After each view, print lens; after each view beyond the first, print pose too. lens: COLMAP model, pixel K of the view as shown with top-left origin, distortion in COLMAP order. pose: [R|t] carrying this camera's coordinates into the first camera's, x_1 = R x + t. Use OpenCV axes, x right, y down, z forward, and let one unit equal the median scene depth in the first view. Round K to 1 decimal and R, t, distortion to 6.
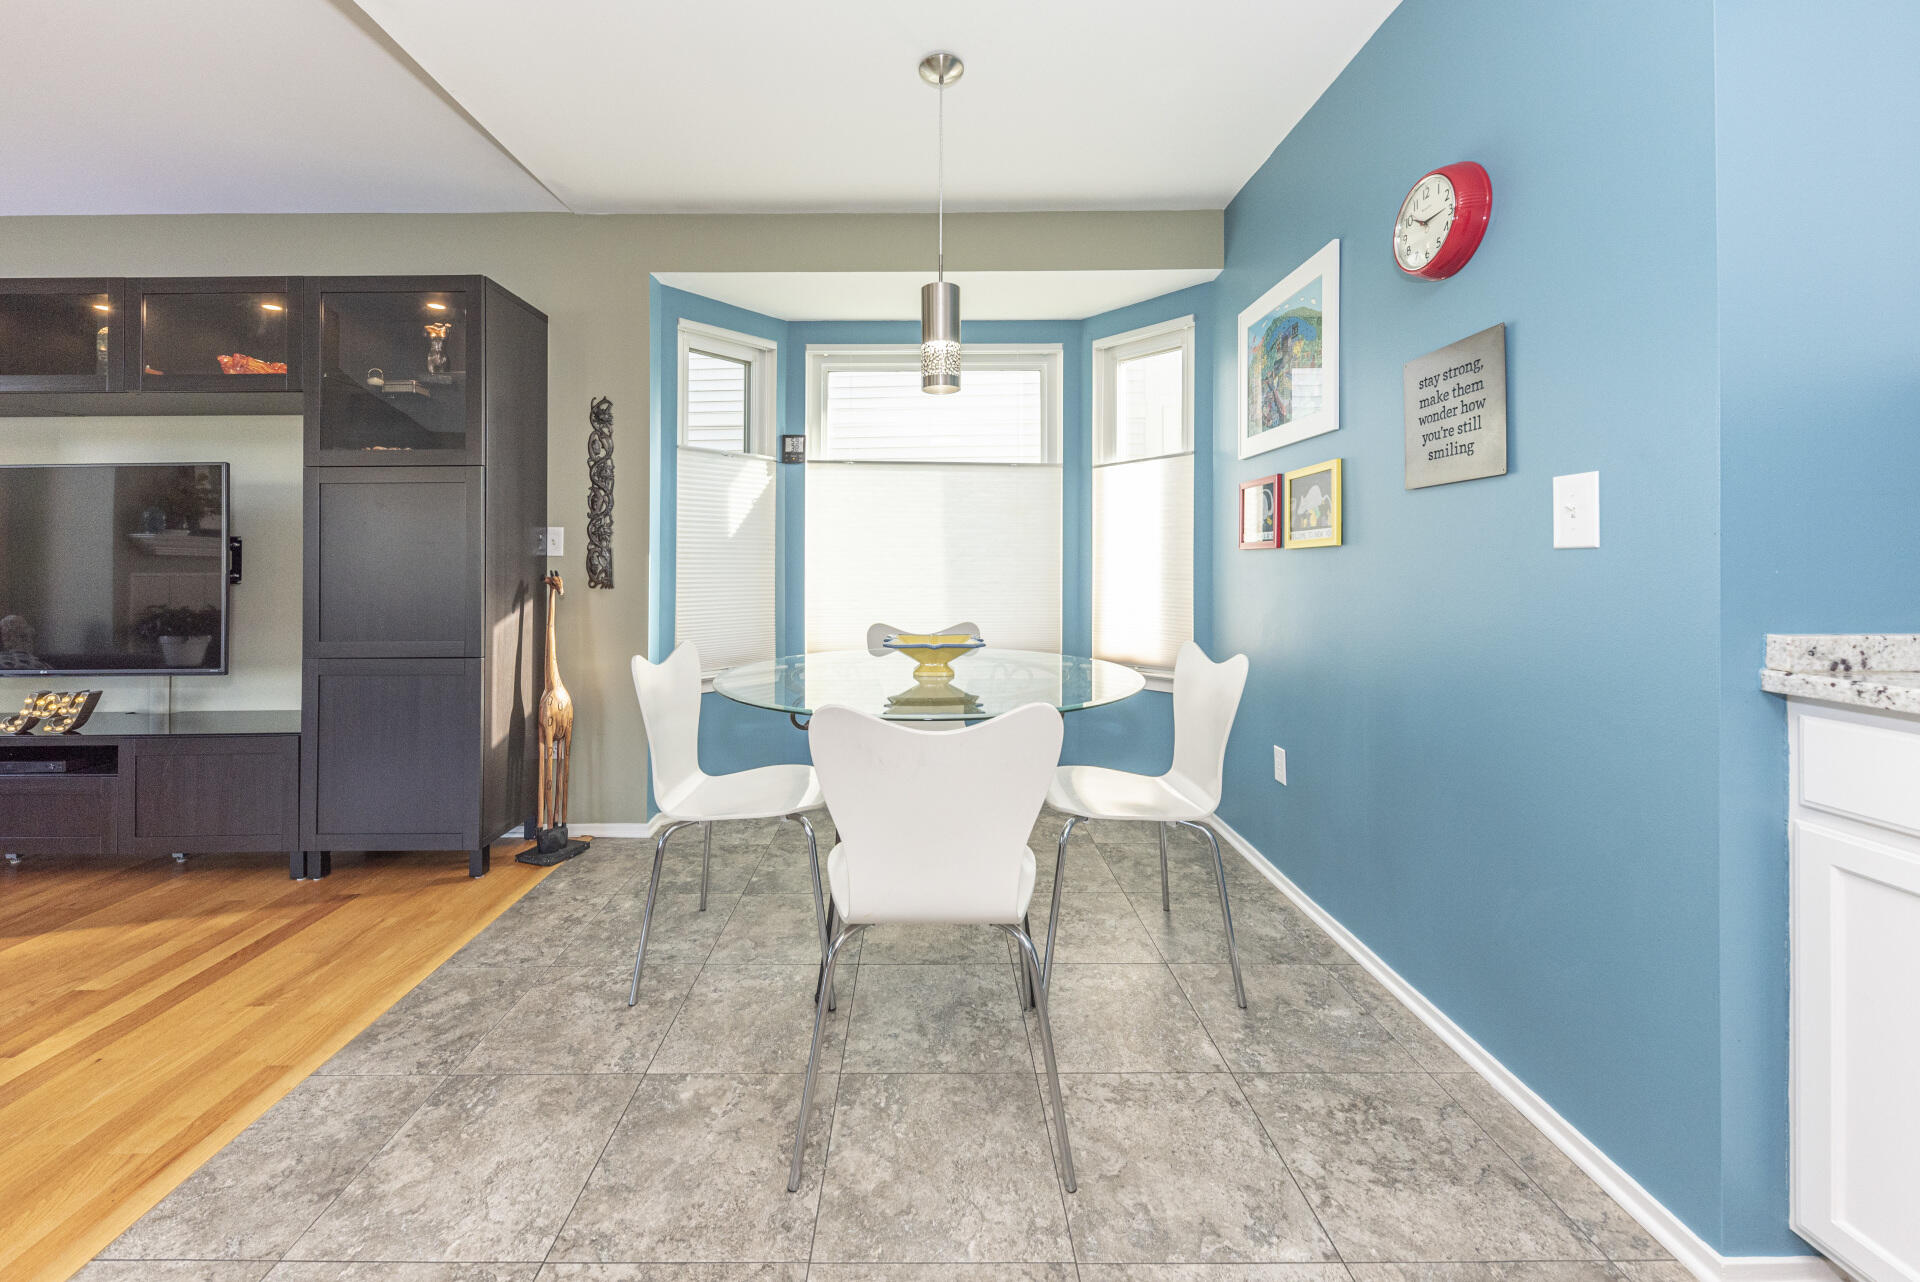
lens RADIAL K [[717.0, 0, 903.8], [0, 717.0, 557.1], [0, 0, 1]] dist [0.000857, -0.000107]
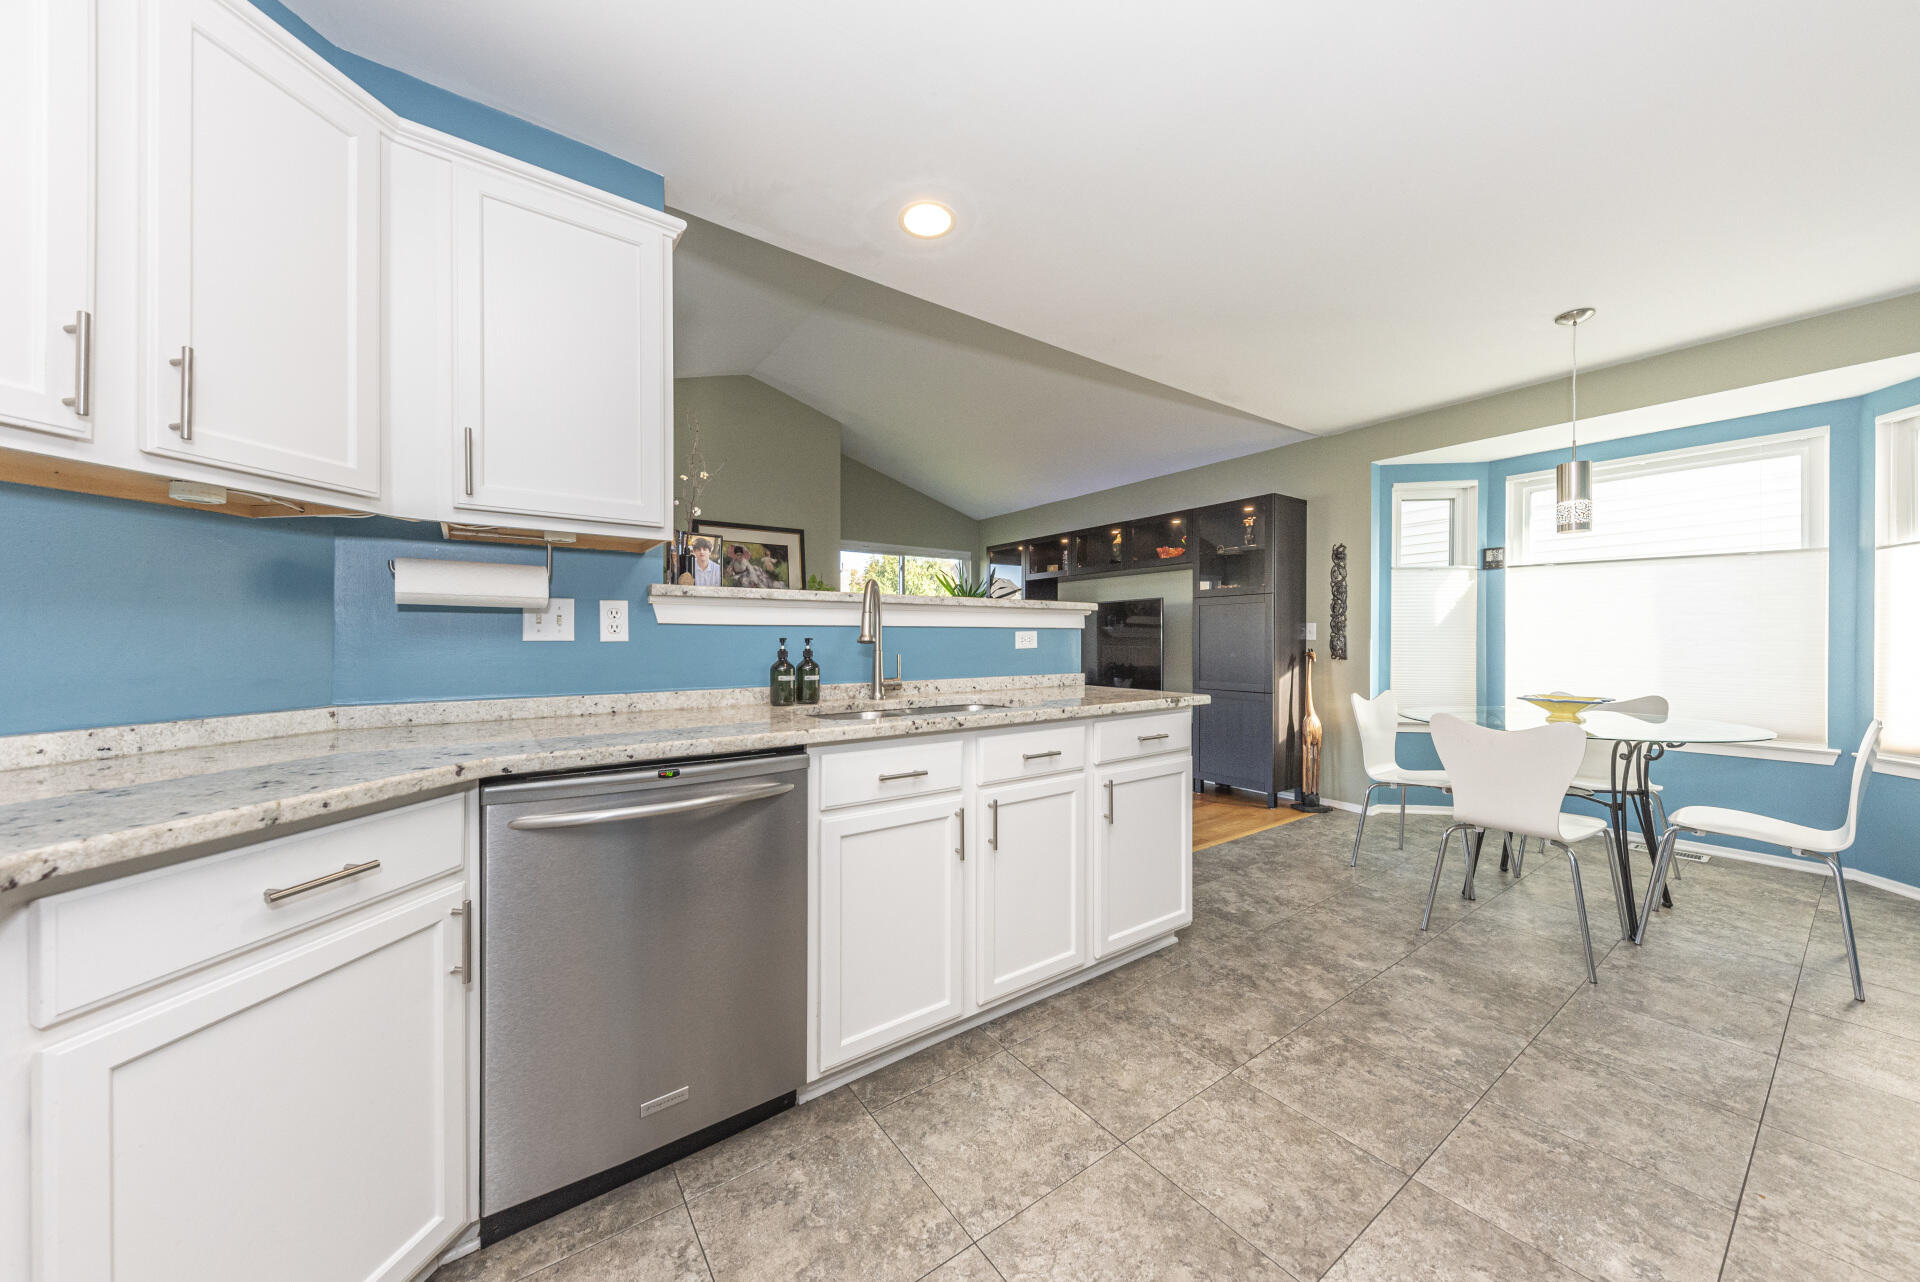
lens RADIAL K [[666.1, 0, 989.6], [0, 666.1, 632.0], [0, 0, 1]] dist [0.010521, -0.000044]
pose [[0.610969, -0.004268, -0.791643, 0.310656], [0.000772, 0.999988, -0.004795, -0.013341], [0.791654, 0.002318, 0.610966, -0.590631]]
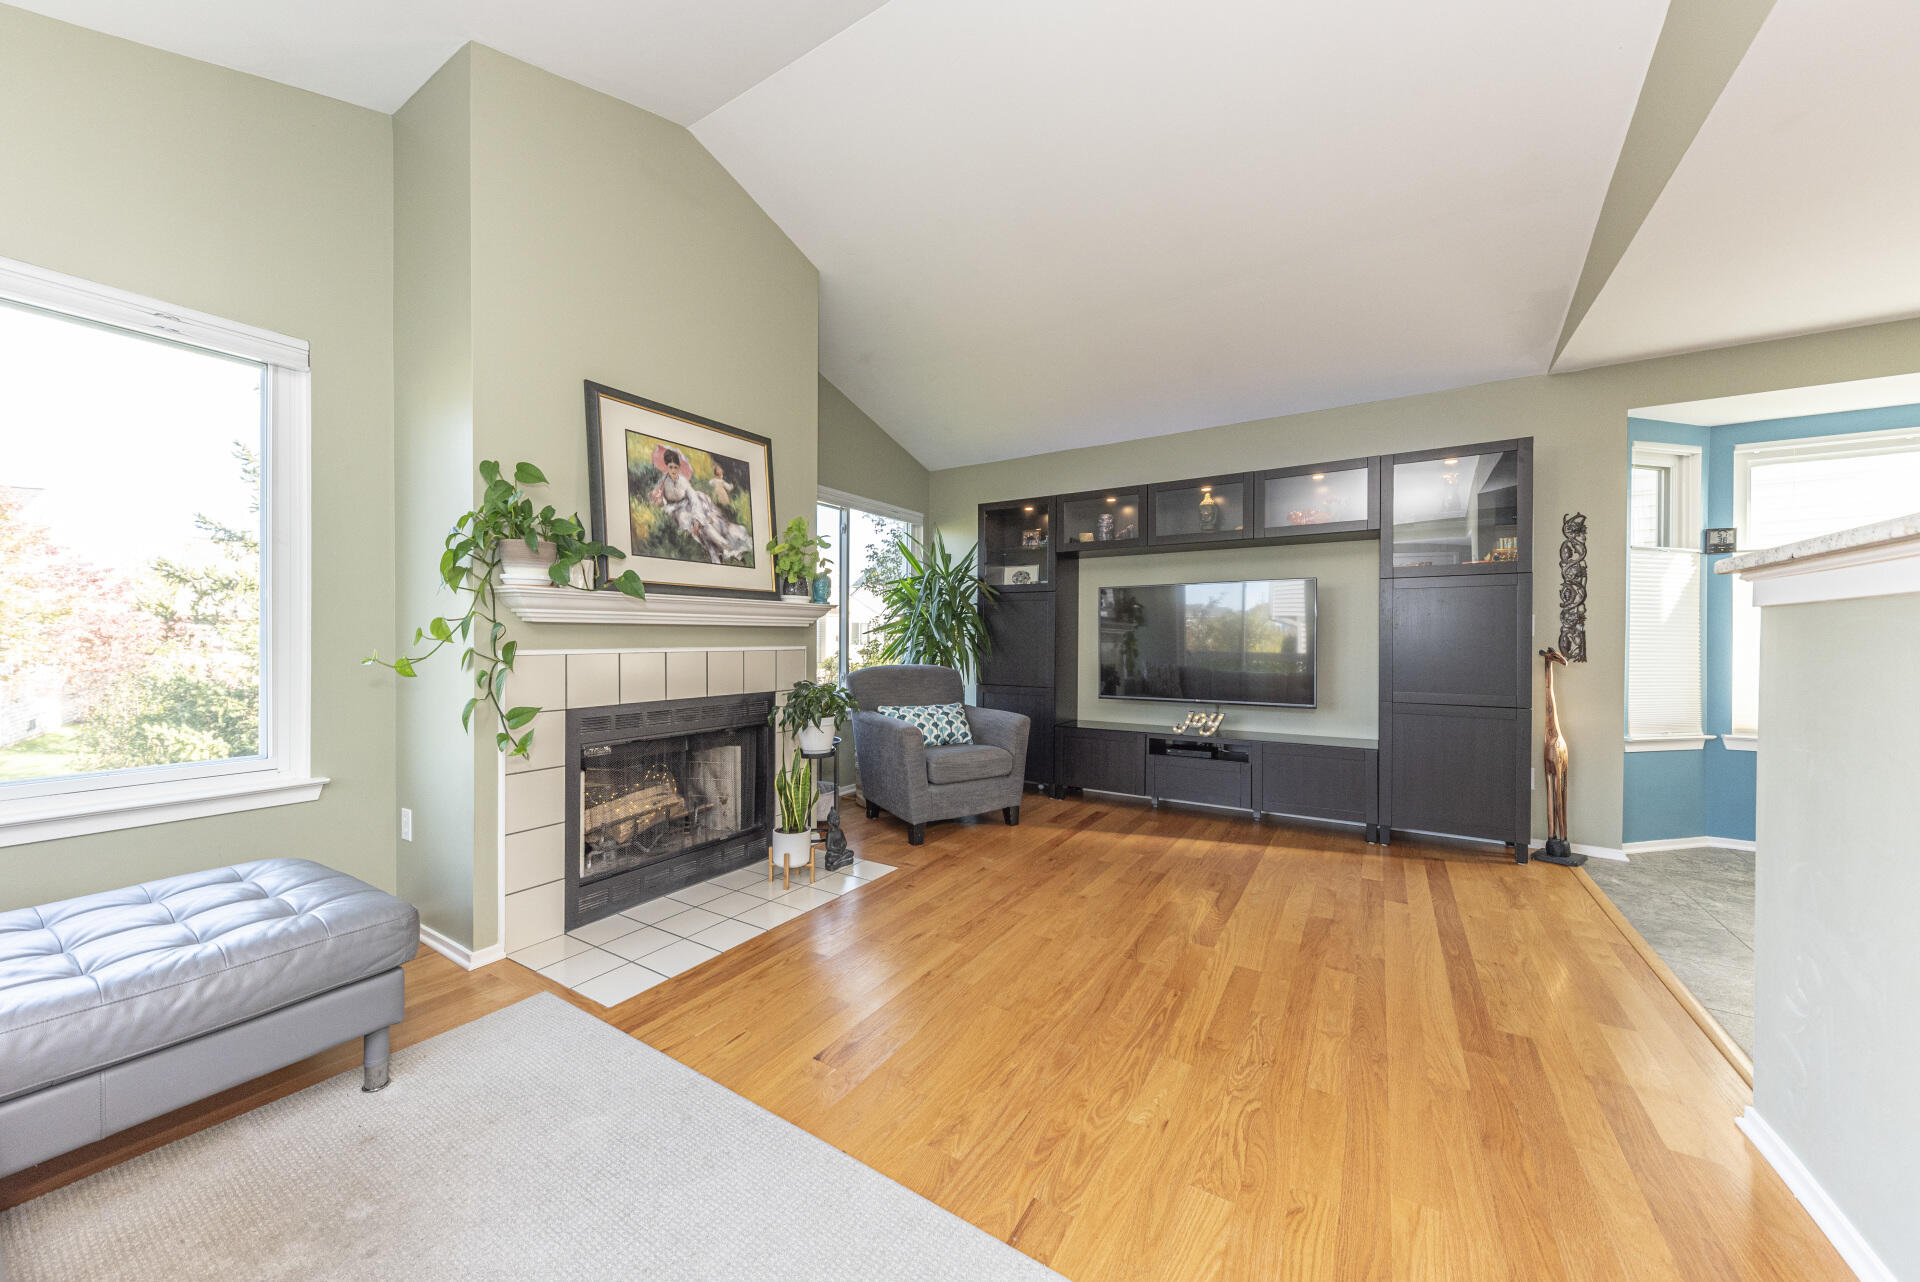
lens RADIAL K [[670.2, 0, 960.0], [0, 670.2, 641.0], [0, 0, 1]] dist [0.007886, 0.000009]
pose [[0.854094, 0.011122, -0.519999, -0.750504], [-0.006731, 0.999924, 0.010332, 0.001421], [0.520075, -0.005324, 0.854104, -0.623575]]
